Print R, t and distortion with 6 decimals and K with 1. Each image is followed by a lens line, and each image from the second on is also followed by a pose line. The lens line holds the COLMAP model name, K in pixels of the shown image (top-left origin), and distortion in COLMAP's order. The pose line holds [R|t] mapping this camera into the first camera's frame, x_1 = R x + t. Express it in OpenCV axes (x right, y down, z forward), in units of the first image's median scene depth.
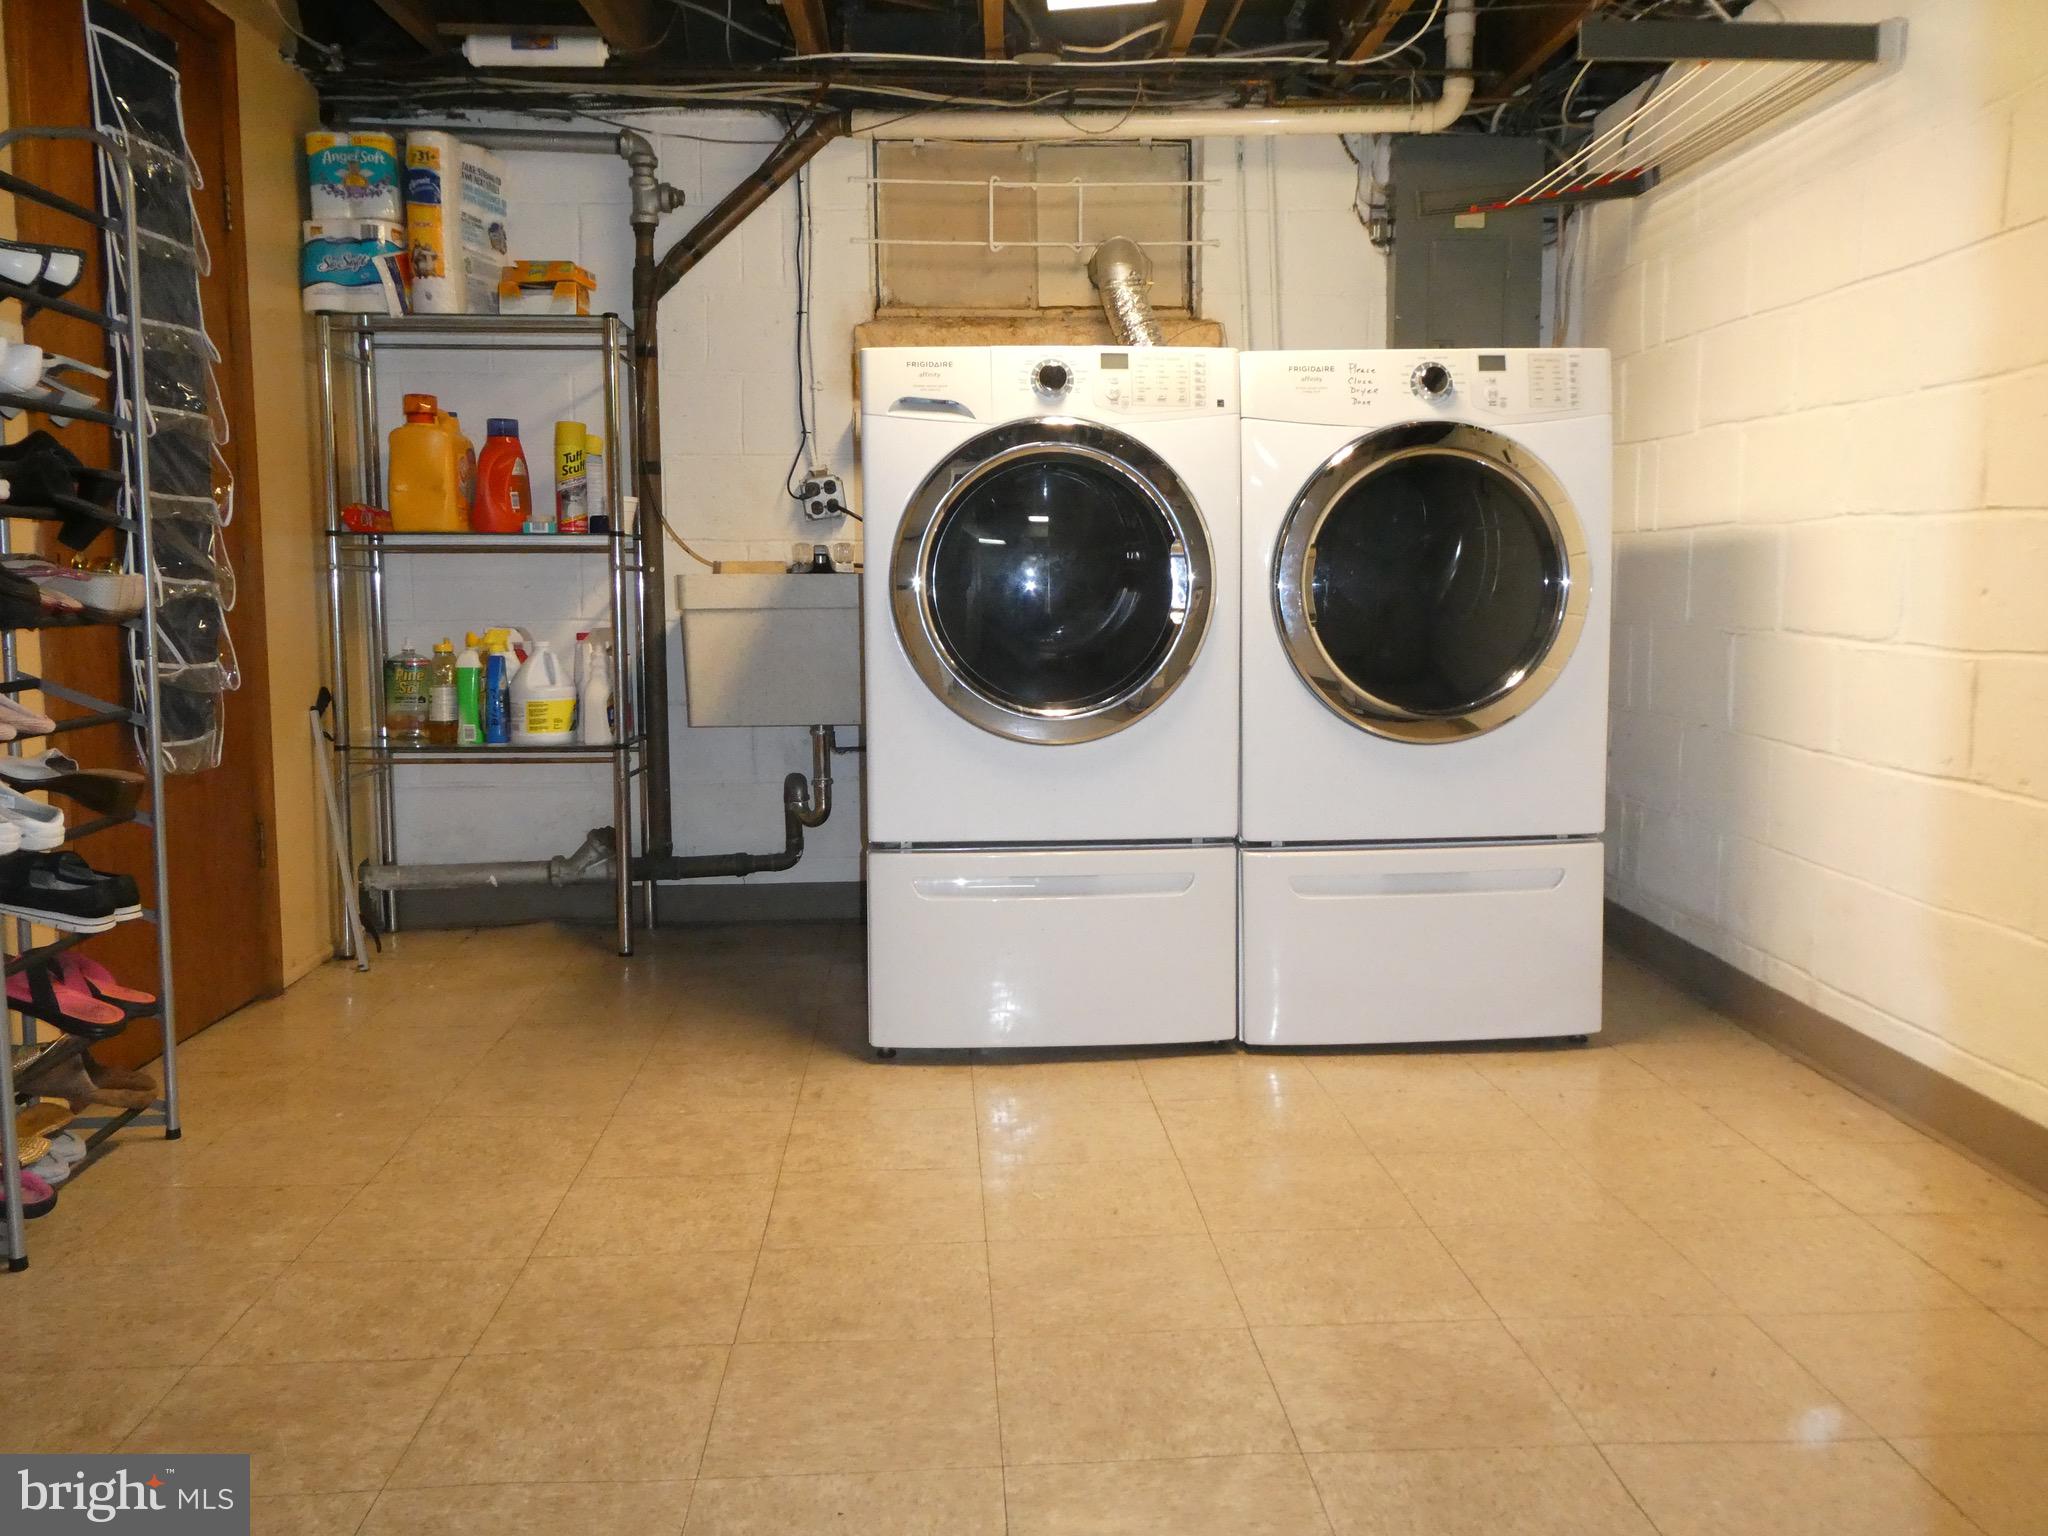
lens RADIAL K [[1664.3, 0, 1024.0], [0, 1664.3, 765.7], [0, 0, 1]] dist [0.002670, 0.002732]
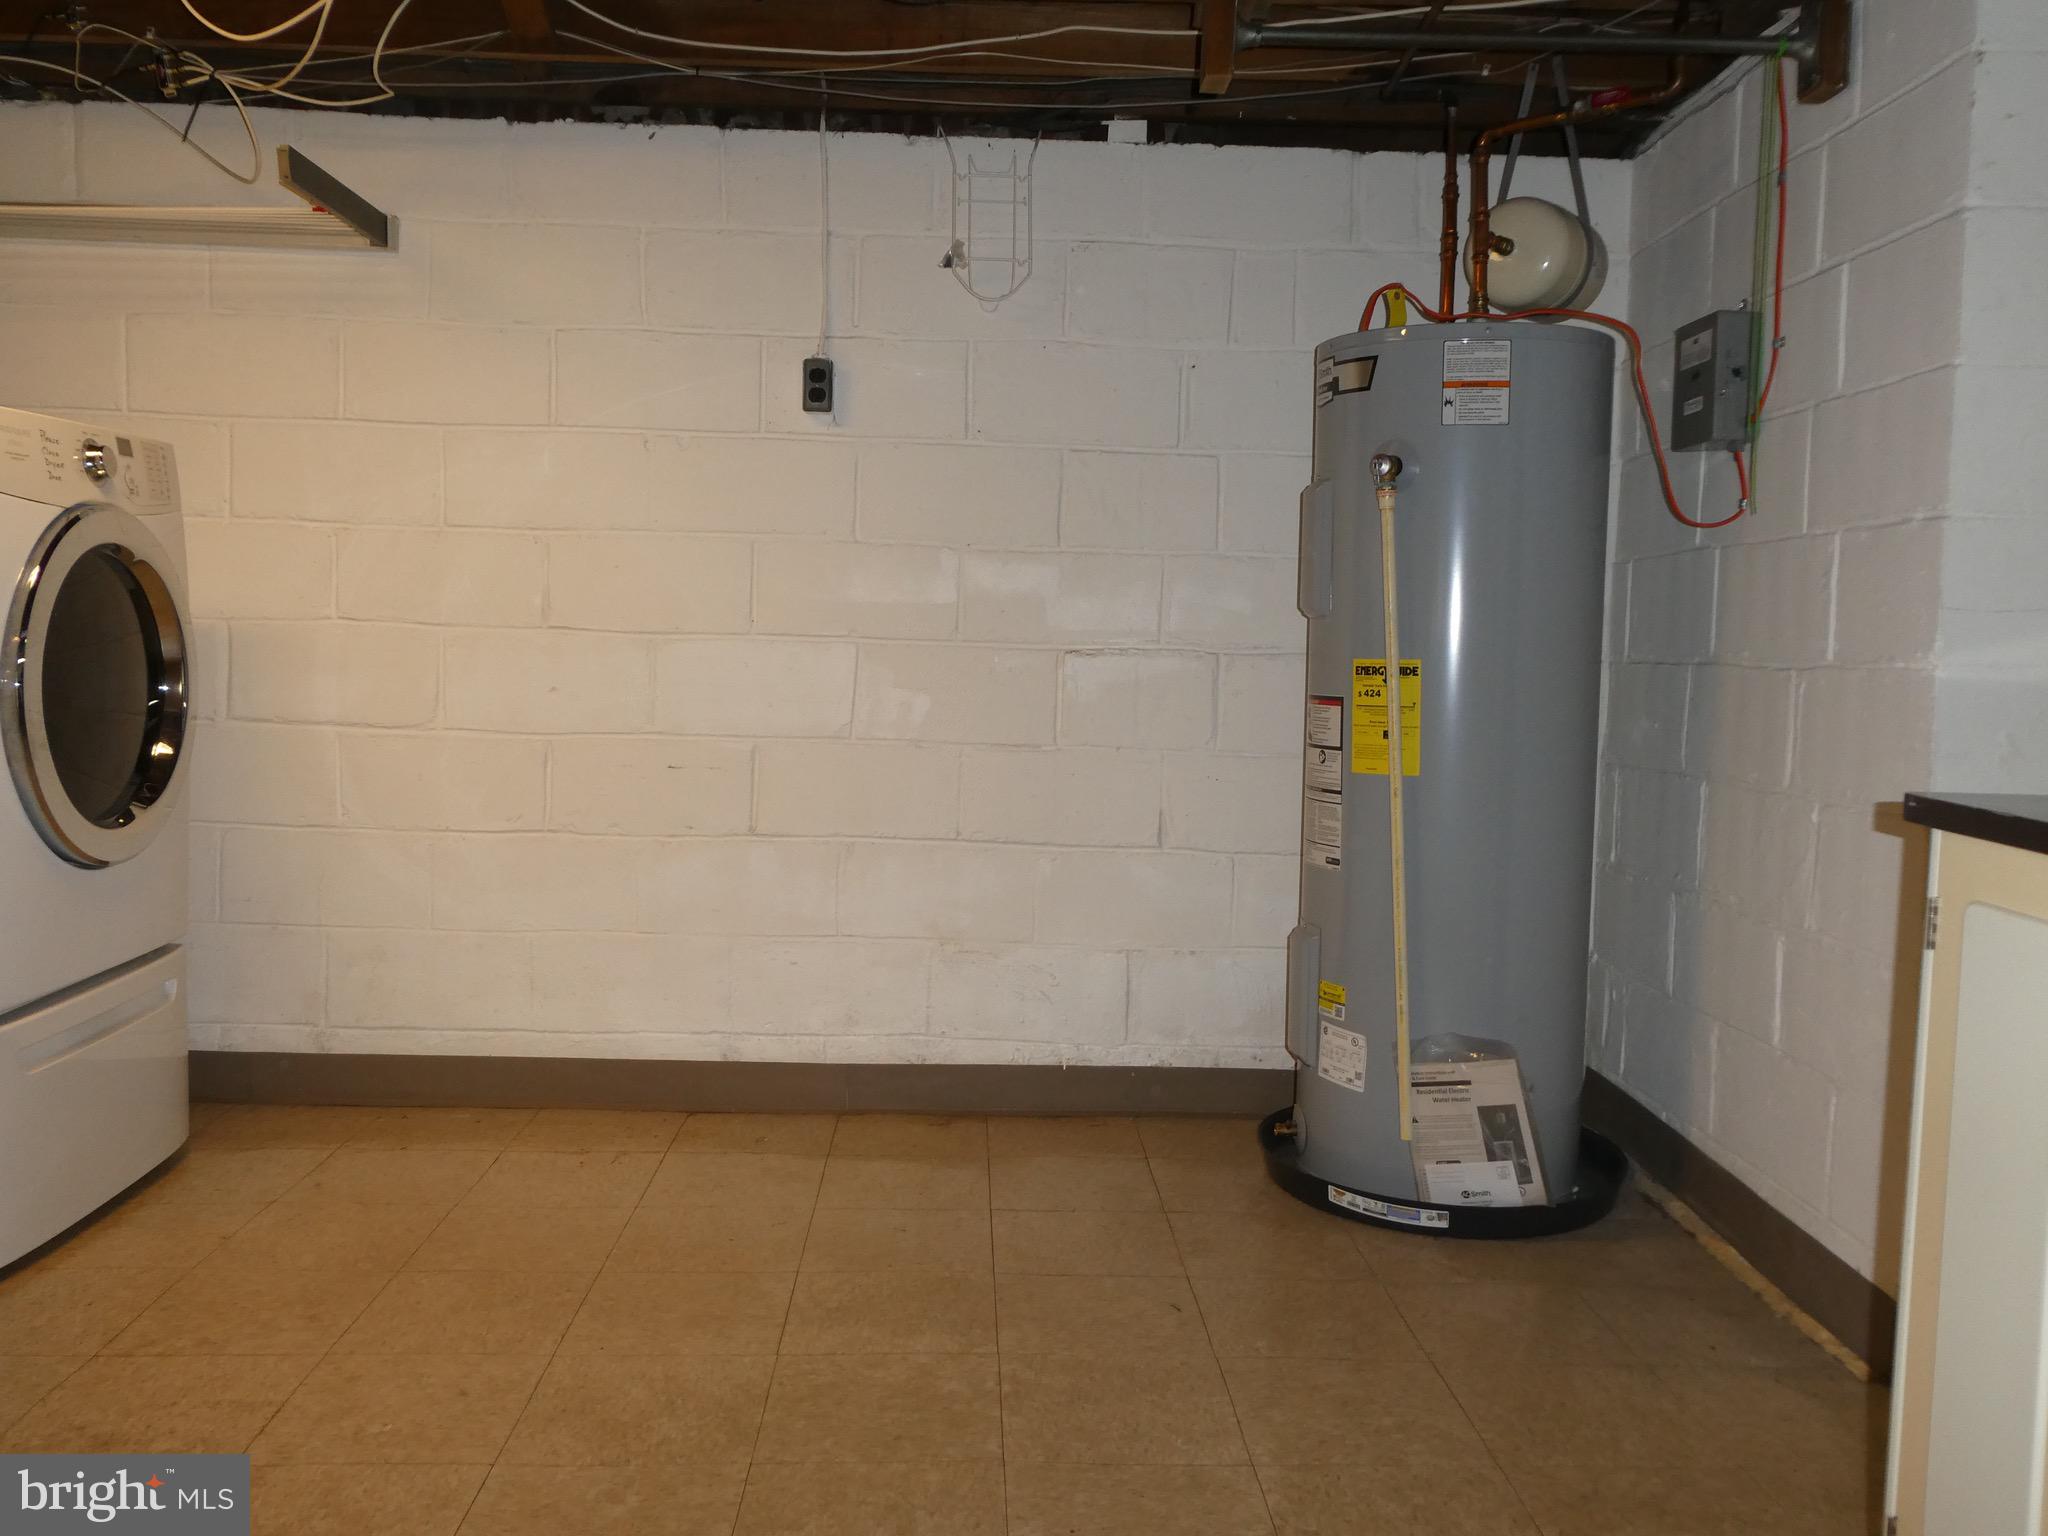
lens RADIAL K [[1664.3, 0, 1024.9], [0, 1664.3, 769.6], [0, 0, 1]] dist [0.002670, 0.002732]
pose [[0.039431, -0.074946, 0.996408, -0.928086], [0.082184, 0.994048, 0.071516, -0.130683], [-0.995837, 0.079068, 0.045356, 0.695489]]
